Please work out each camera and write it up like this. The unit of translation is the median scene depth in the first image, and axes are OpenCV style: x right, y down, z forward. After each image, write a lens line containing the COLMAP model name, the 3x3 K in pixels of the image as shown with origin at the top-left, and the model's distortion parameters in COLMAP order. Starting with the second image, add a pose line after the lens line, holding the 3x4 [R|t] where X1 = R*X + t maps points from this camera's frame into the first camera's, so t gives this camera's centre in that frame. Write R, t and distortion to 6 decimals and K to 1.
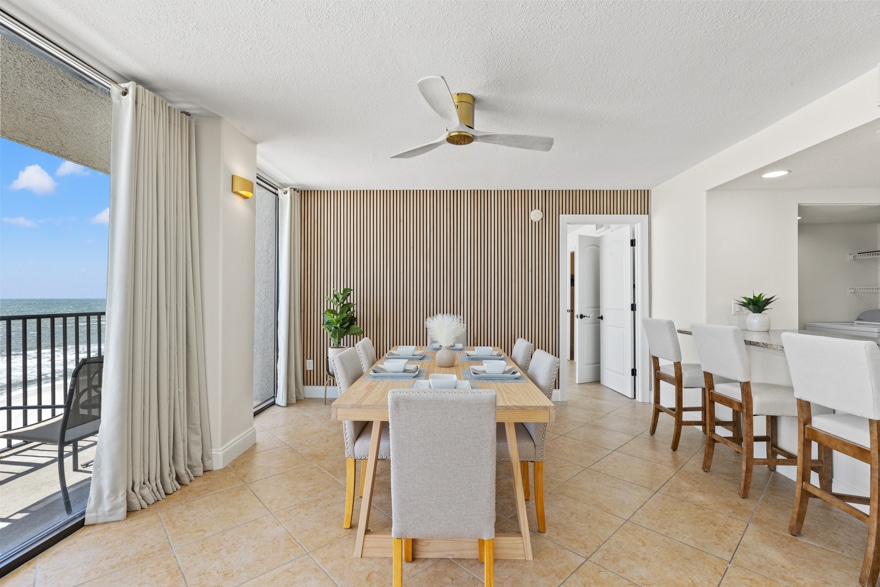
lens RADIAL K [[396.3, 0, 439.5], [0, 396.3, 291.4], [0, 0, 1]] dist [-0.005659, 0.004407]
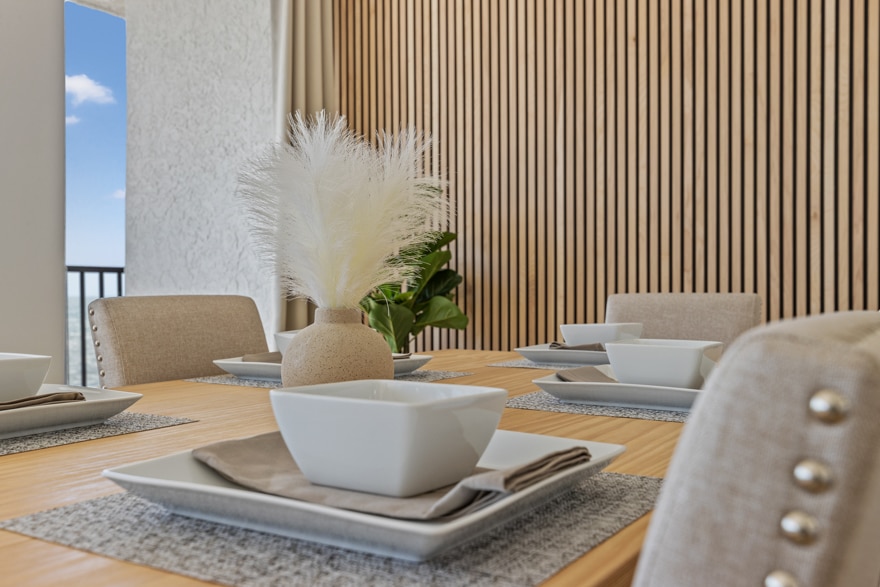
lens RADIAL K [[865.5, 0, 441.6], [0, 865.5, 293.9], [0, 0, 1]] dist [-0.000182, 0.000000]
pose [[0.853370, -0.006092, -0.521270, 0.146788], [0.015653, 0.999780, 0.013942, 0.069154], [0.521071, -0.020057, 0.853278, 0.372893]]
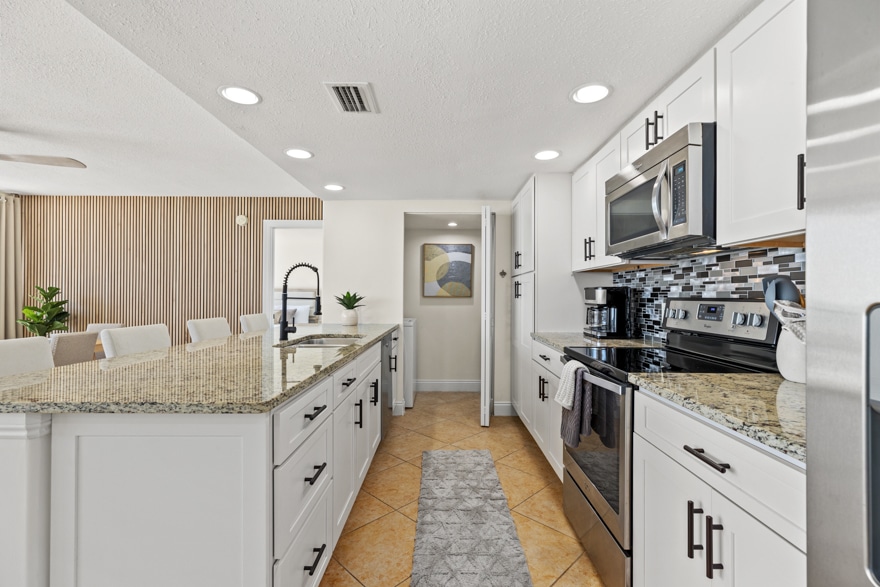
lens RADIAL K [[396.3, 0, 440.1], [0, 396.3, 291.0], [0, 0, 1]] dist [-0.005659, 0.004407]
pose [[0.999561, -0.000195, 0.029631, 0.755367], [0.000188, 1.000000, 0.000236, 0.002732], [-0.029631, -0.000231, 0.999561, -0.104994]]
